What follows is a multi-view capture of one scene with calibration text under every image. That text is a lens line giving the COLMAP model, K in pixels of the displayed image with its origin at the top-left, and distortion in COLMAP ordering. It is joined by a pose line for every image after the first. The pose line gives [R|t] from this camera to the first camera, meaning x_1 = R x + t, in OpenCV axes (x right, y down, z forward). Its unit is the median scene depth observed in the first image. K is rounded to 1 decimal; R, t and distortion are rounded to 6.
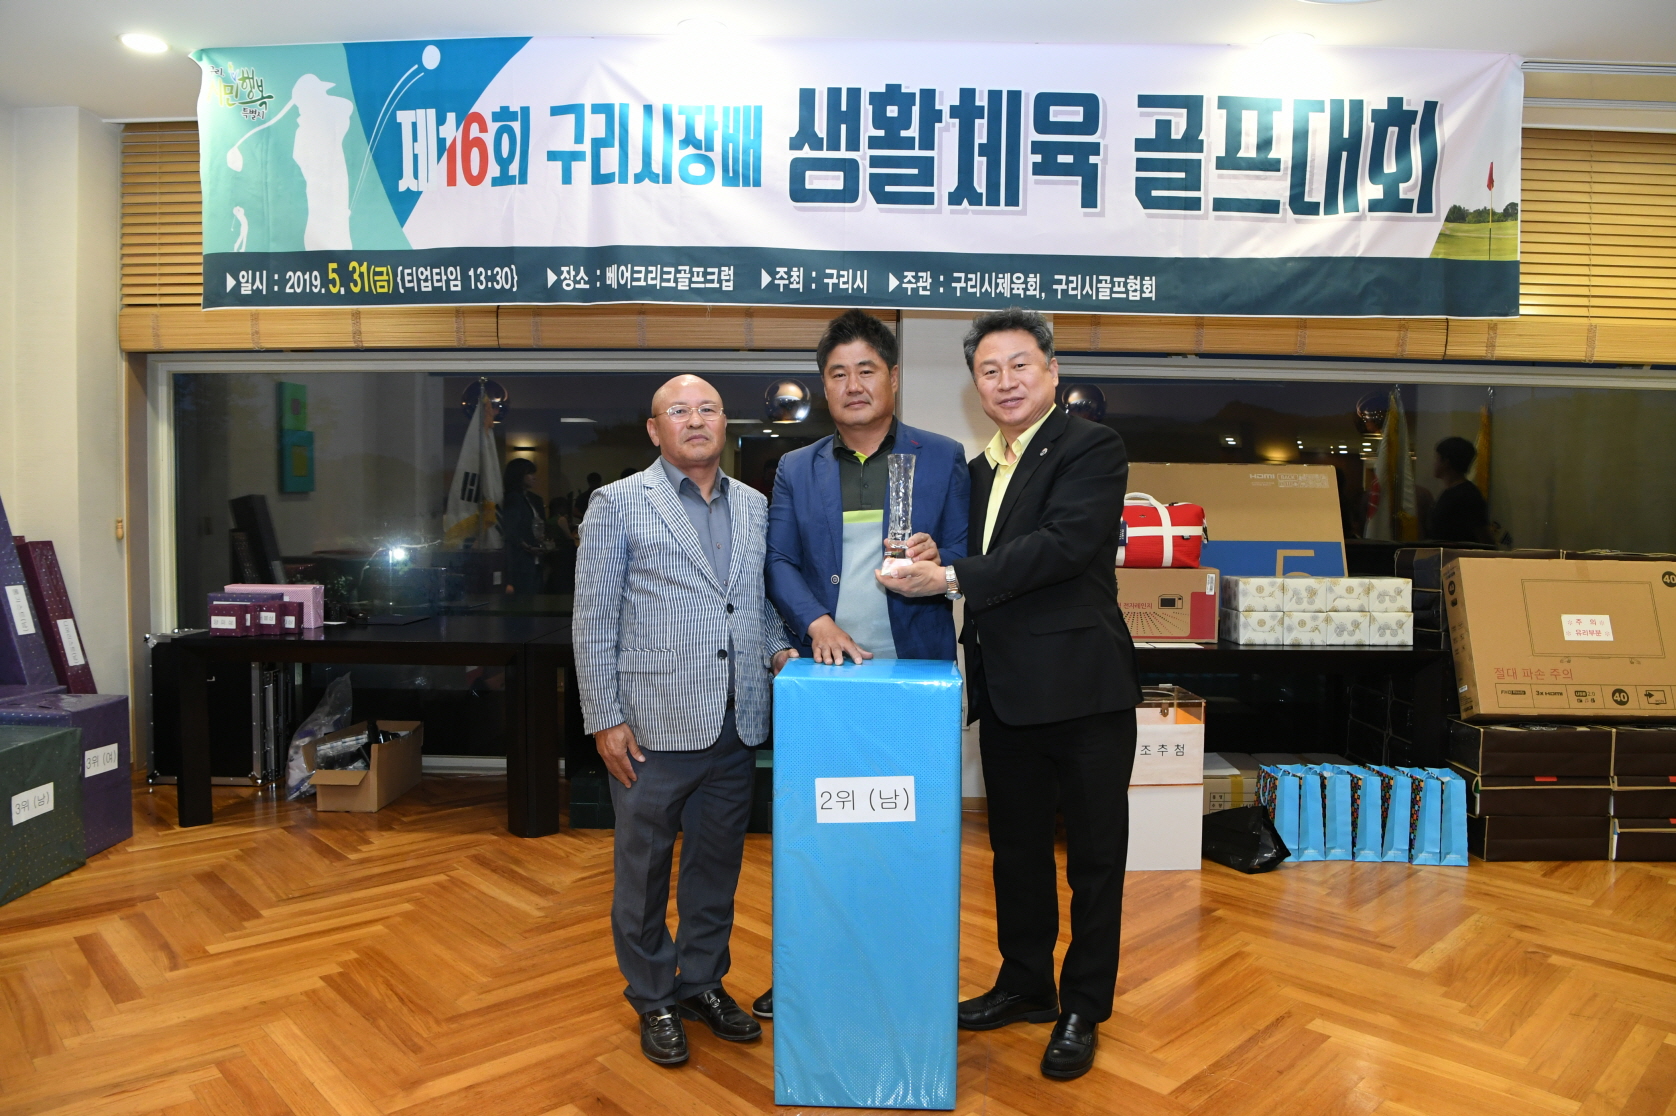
lens RADIAL K [[1126.9, 0, 846.1], [0, 1126.9, 570.5], [0, 0, 1]] dist [-0.070079, 0.006201]
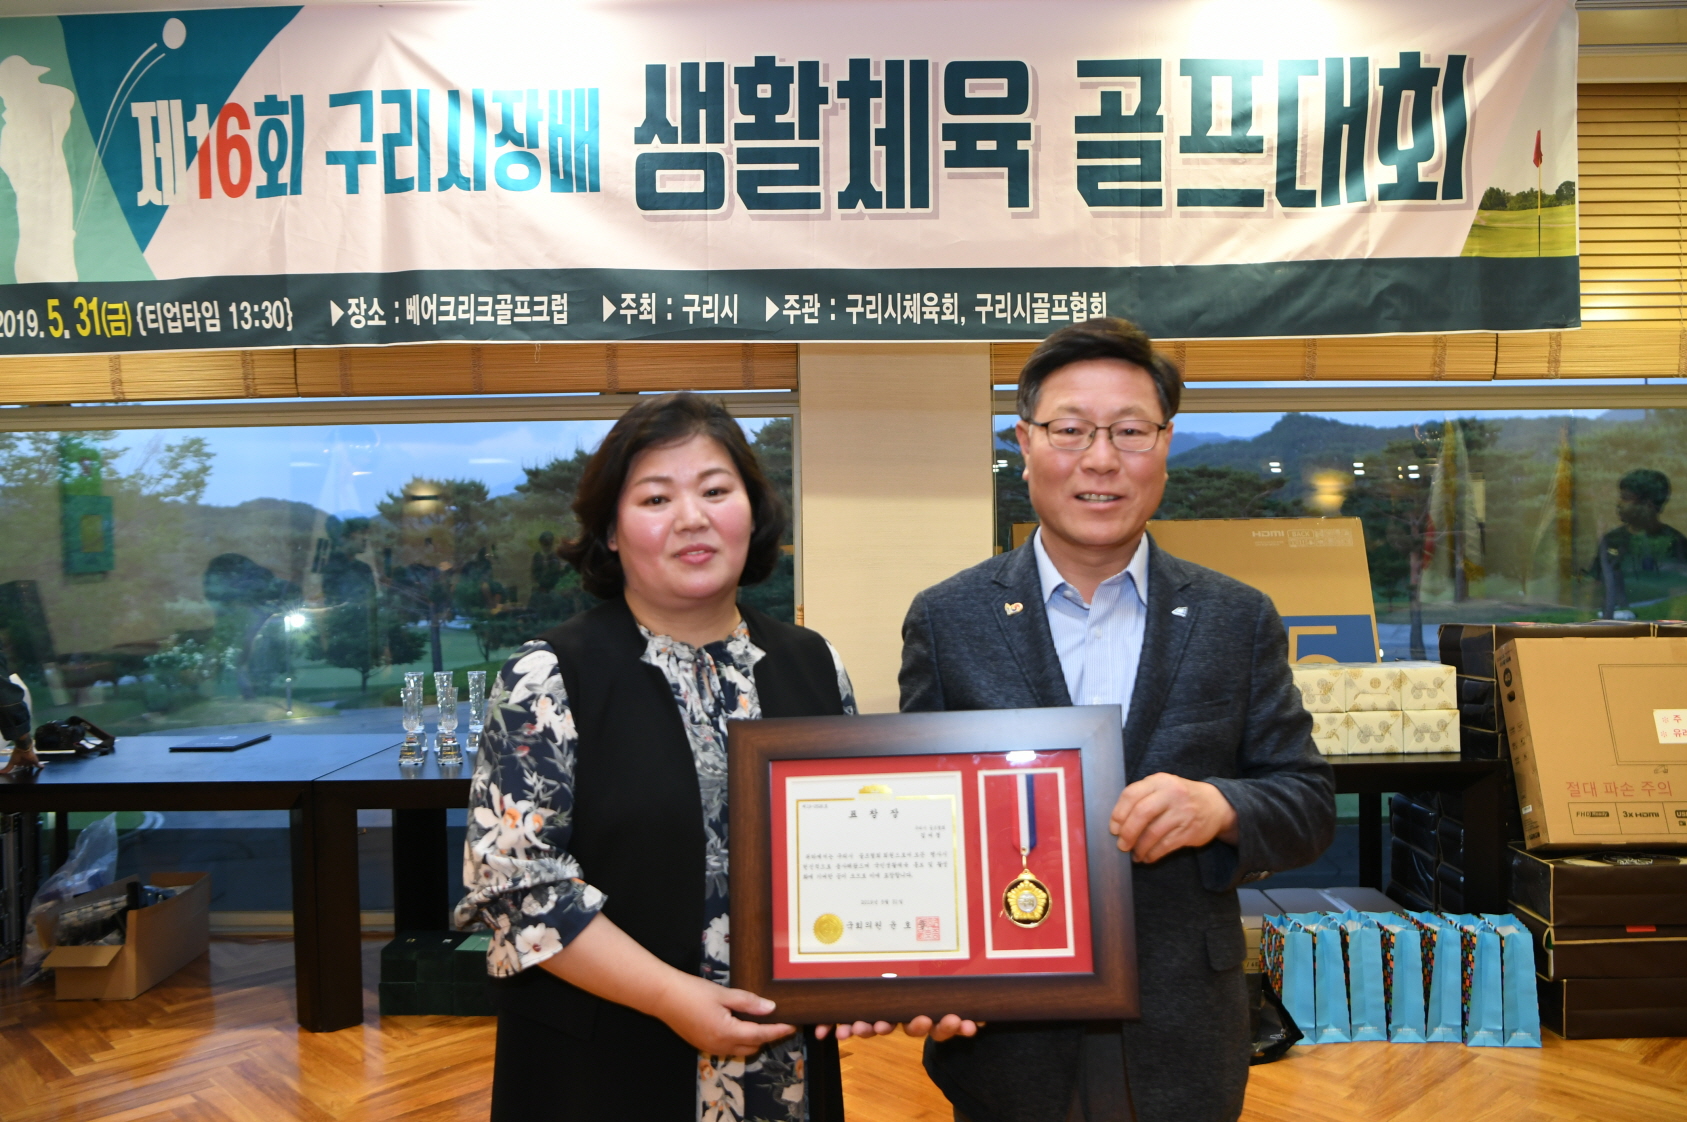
lens RADIAL K [[1329.5, 0, 850.7], [0, 1329.5, 575.7], [0, 0, 1]] dist [-0.057220, 0.046255]
pose [[0.999629, -0.025632, 0.009213, 0.084769], [0.025937, 0.999064, -0.034627, -0.037549], [-0.008317, 0.034853, 0.999358, 0.082064]]
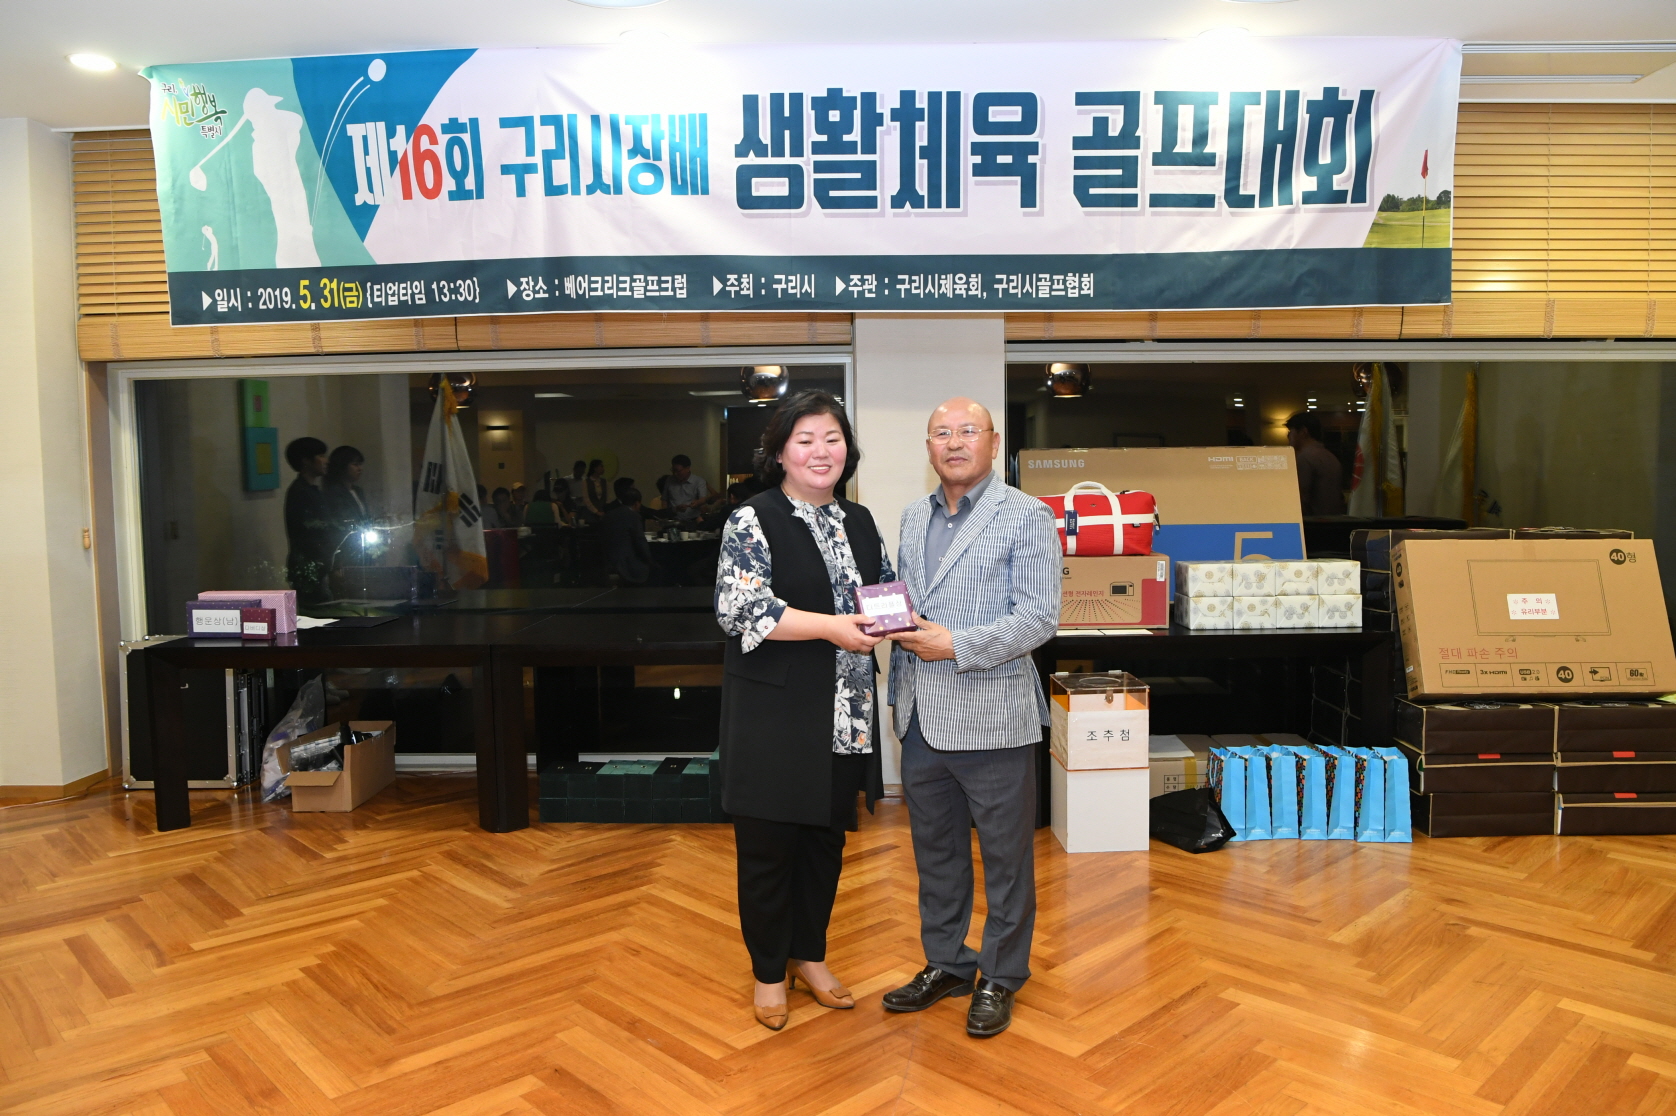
lens RADIAL K [[1199.0, 0, 845.8], [0, 1199.0, 561.2], [0, 0, 1]] dist [-0.058164, 0.006926]
pose [[0.999729, -0.023060, -0.003090, 0.045826], [0.023110, 0.999582, 0.017362, -0.023776], [0.002689, -0.017429, 0.999844, -0.095581]]
